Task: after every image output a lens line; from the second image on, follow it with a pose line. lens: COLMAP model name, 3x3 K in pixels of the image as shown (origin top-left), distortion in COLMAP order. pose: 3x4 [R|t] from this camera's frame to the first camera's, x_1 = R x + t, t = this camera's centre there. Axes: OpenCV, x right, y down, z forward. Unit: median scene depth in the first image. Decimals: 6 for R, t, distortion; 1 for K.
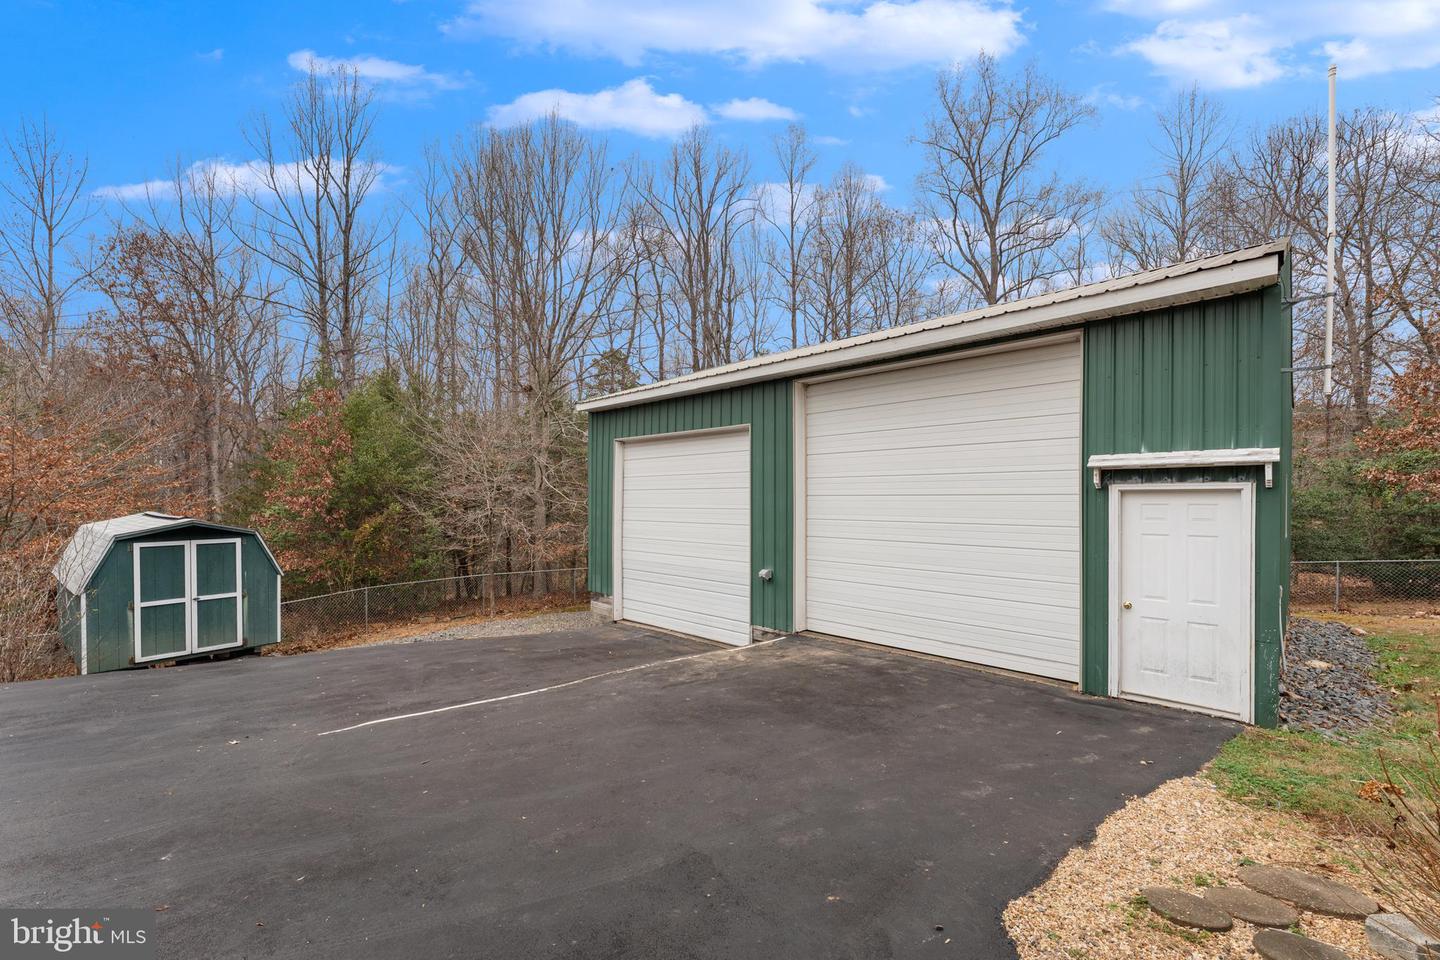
lens RADIAL K [[571.3, 0, 713.0], [0, 571.3, 503.3], [0, 0, 1]] dist [0.000856, 0.000110]
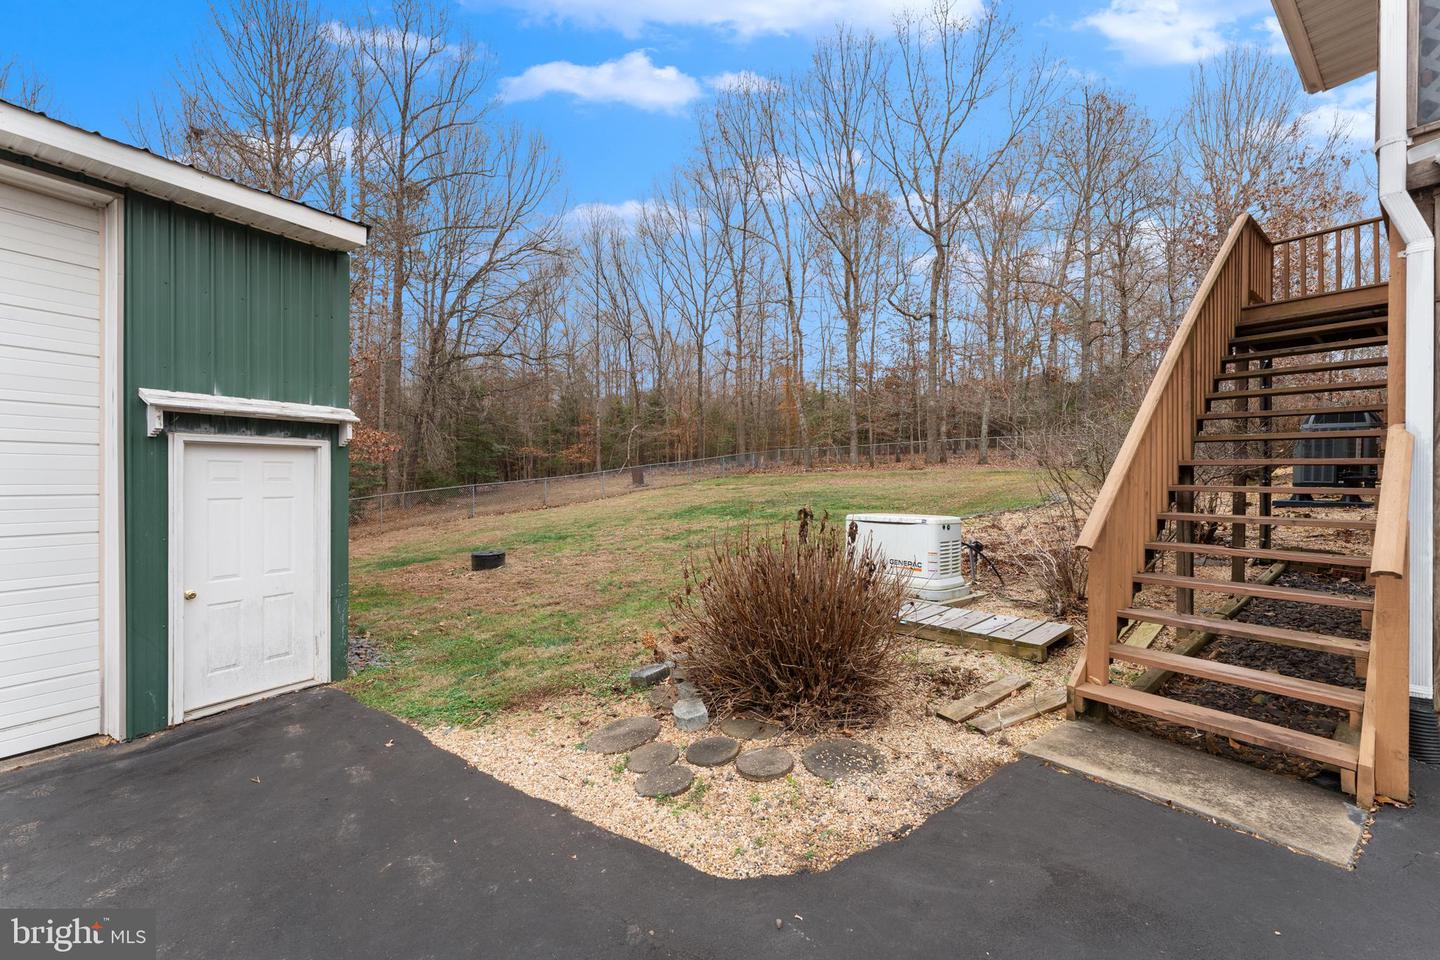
lens RADIAL K [[575.4, 0, 720.0], [0, 575.4, 480.0], [0, 0, 1]] dist [-0.000790, -0.000031]
pose [[-0.220193, -0.002692, 0.975453, -0.175882], [0.001049, 0.999995, 0.002997, 0.027517], [-0.975456, 0.001683, -0.220189, 0.515531]]
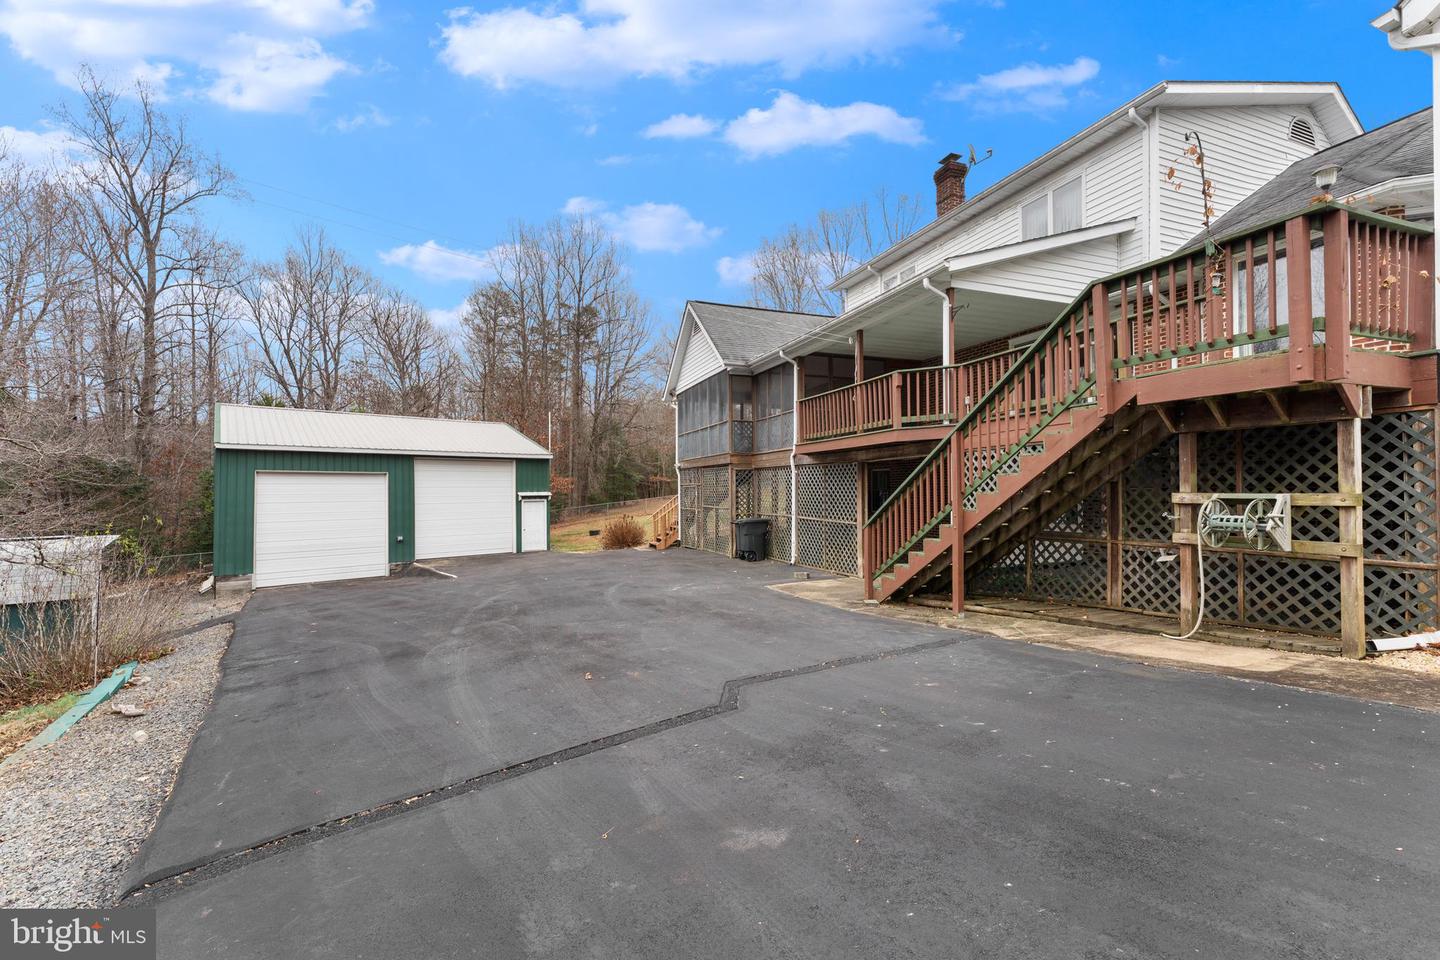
lens RADIAL K [[576.5, 0, 713.7], [0, 576.5, 484.4], [0, 0, 1]] dist [0.000653, 0.000015]
pose [[0.082666, 0.007654, 0.996548, -3.482890], [0.013006, 0.999877, -0.008759, -0.092818], [-0.996492, 0.013685, 0.082556, -0.736352]]
